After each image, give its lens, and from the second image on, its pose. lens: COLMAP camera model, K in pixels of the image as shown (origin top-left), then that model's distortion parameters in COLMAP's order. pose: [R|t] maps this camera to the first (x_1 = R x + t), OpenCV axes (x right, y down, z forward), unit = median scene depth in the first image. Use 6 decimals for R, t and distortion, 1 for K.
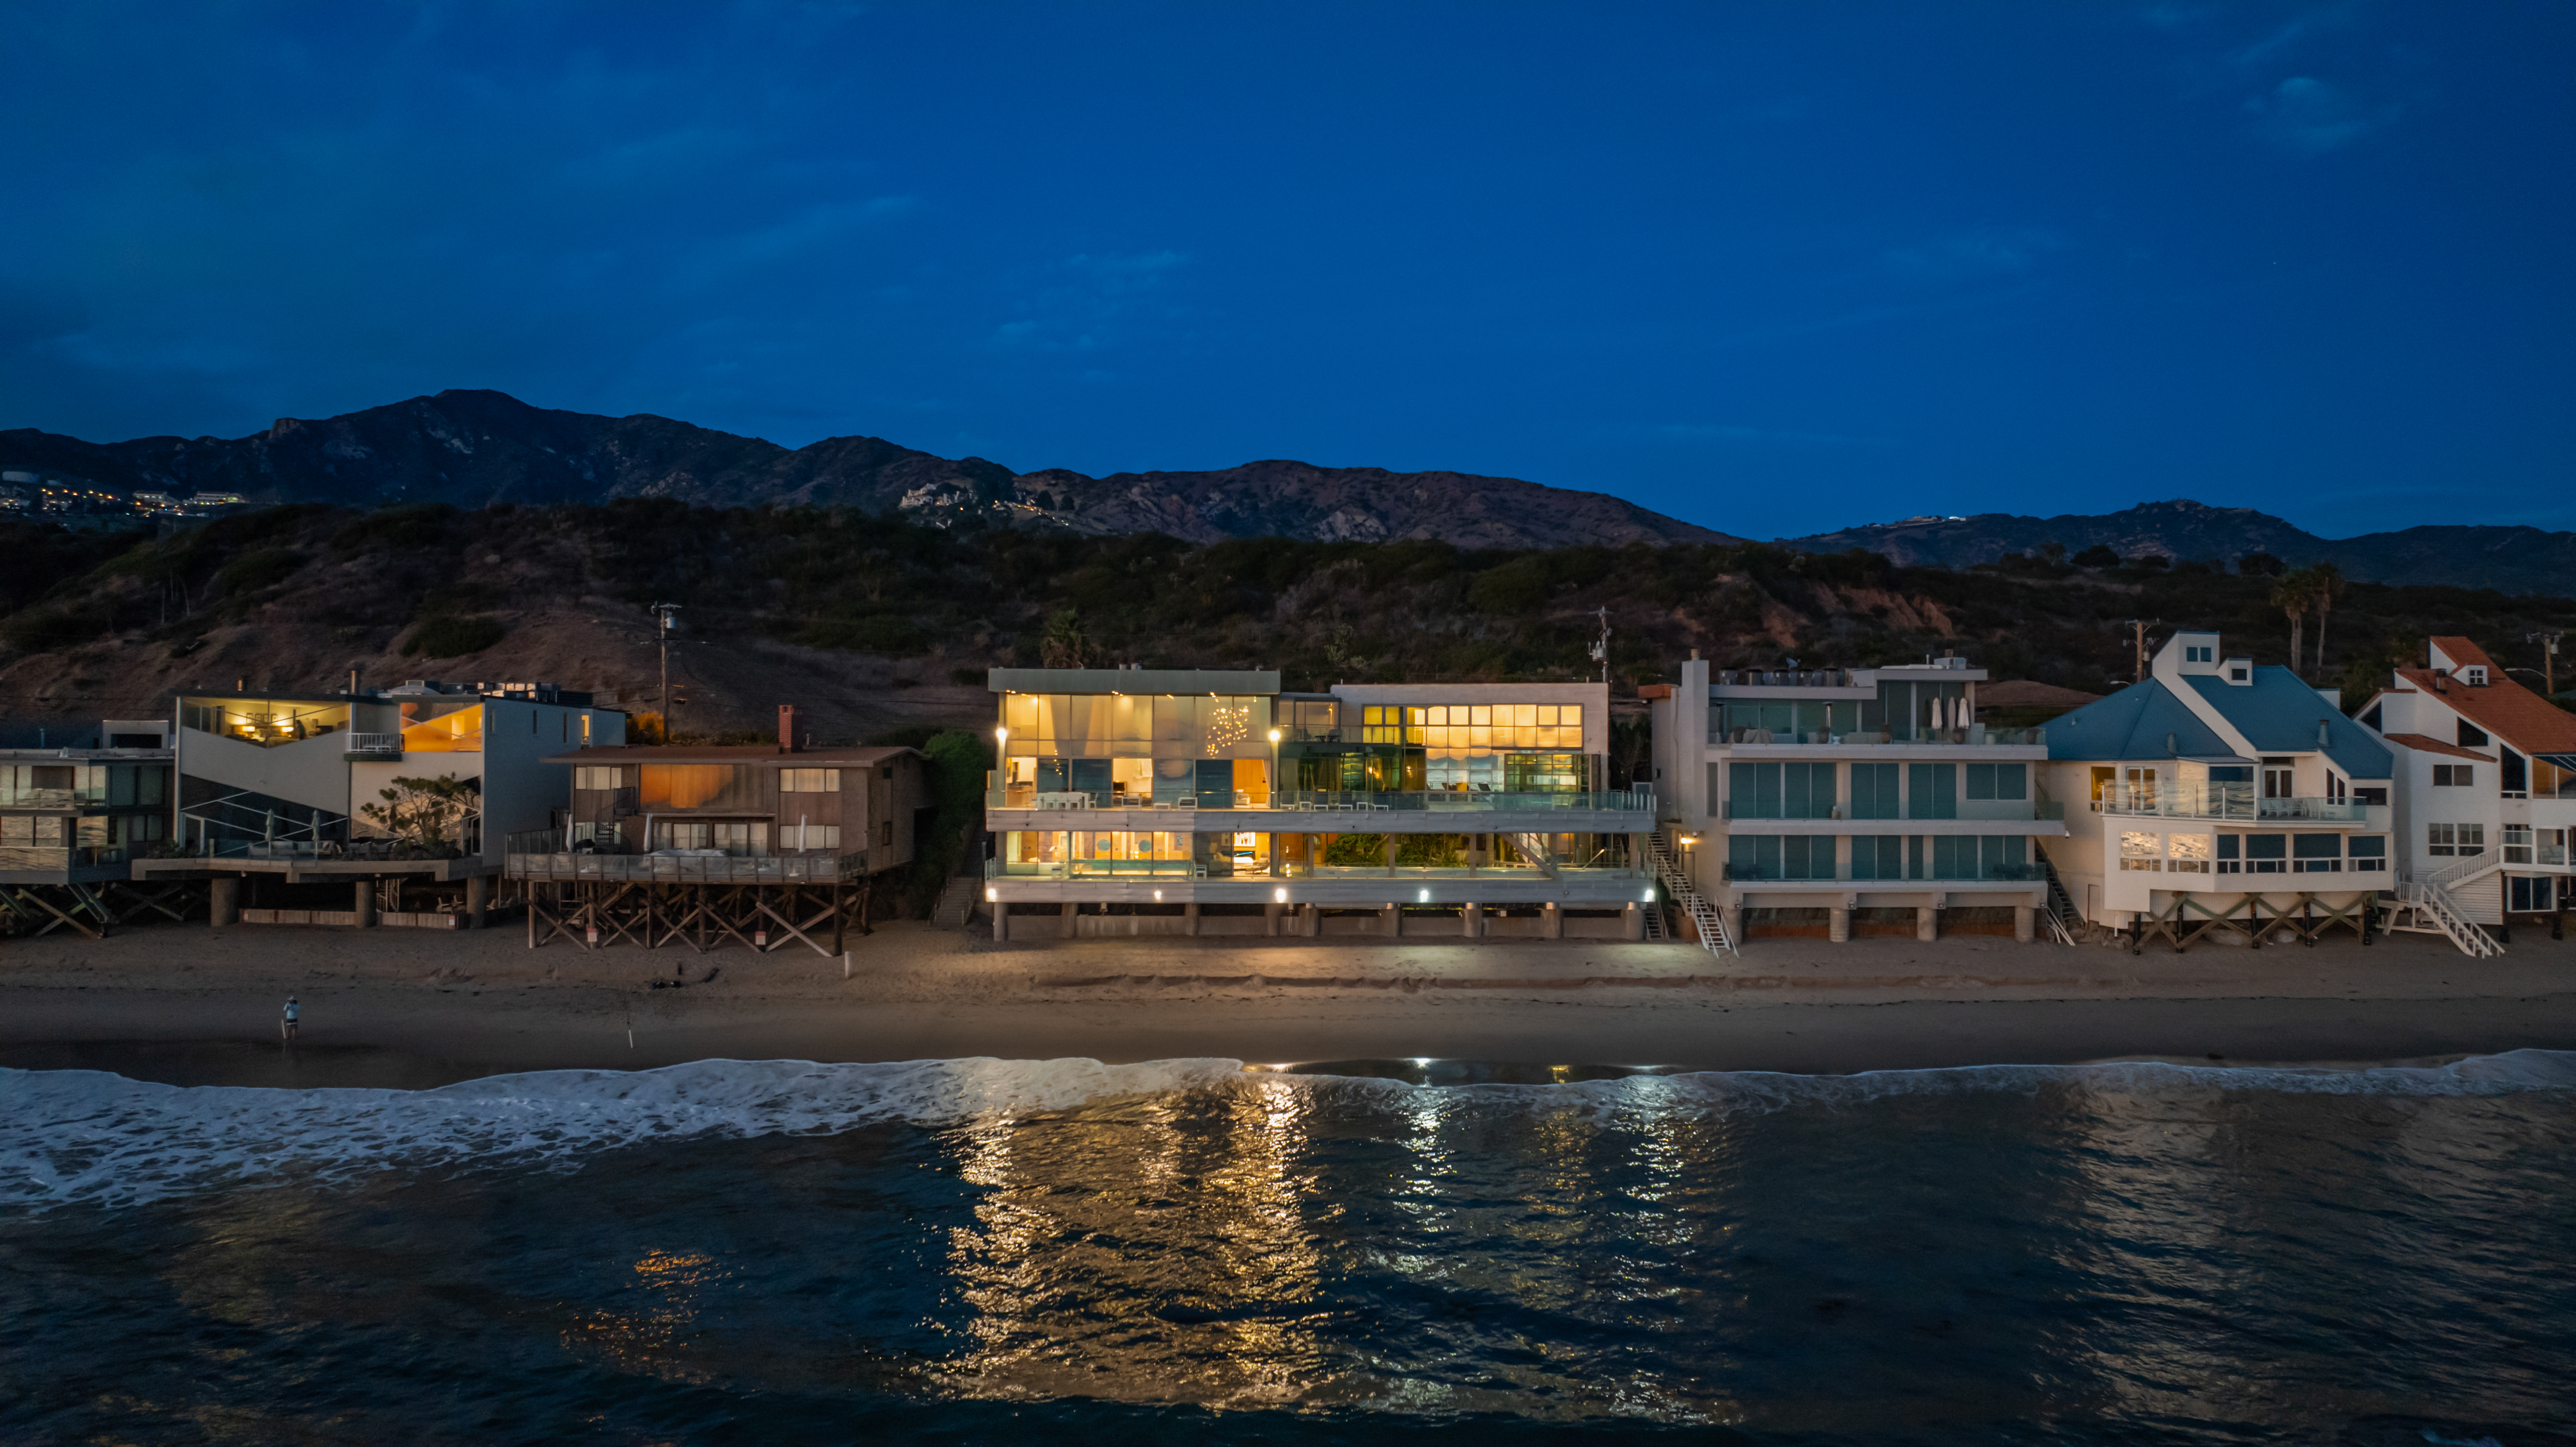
lens RADIAL K [[1829.8, 0, 1288.0], [0, 1829.8, 723.5], [0, 0, 1]] dist [-0.015633, -0.000169]
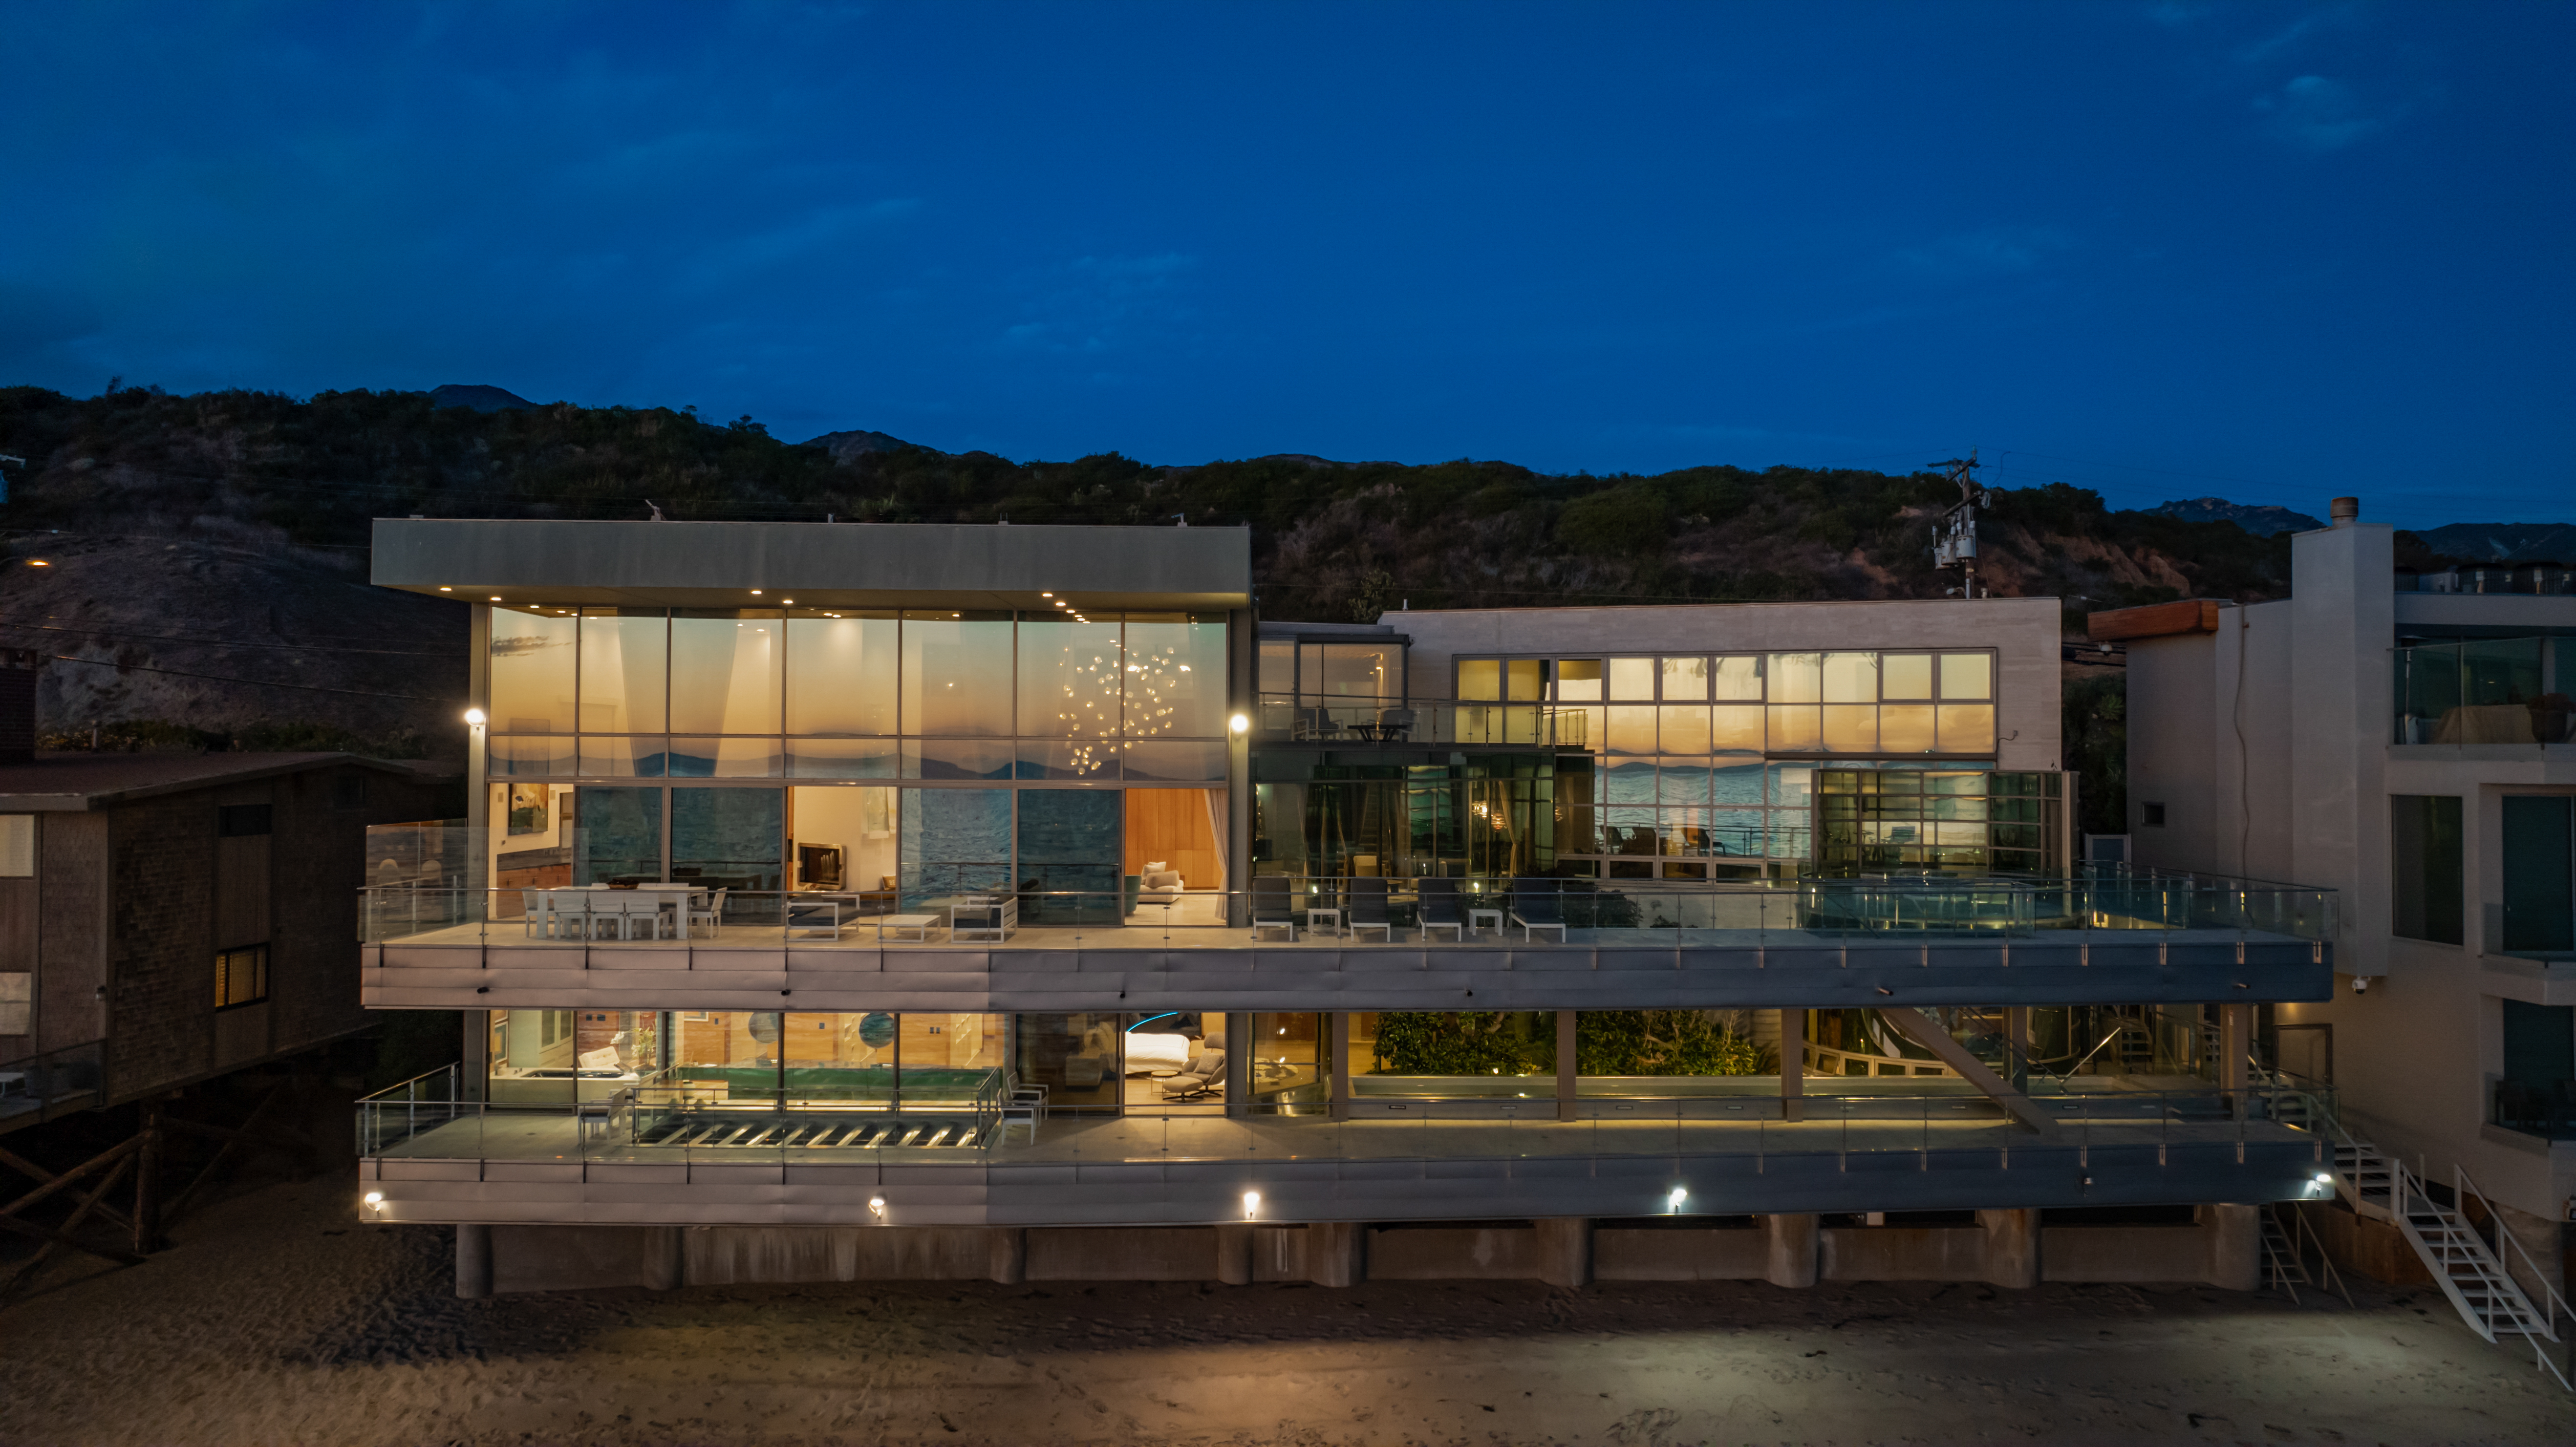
lens RADIAL K [[1809.6, 0, 1288.0], [0, 1809.6, 723.5], [0, 0, 1]] dist [-0.019232, 0.002465]
pose [[0.999974, -0.000230, -0.007247, 0.002622], [0.000220, 0.999999, -0.001420, 0.004117], [0.007247, 0.001418, 0.999973, 0.360841]]
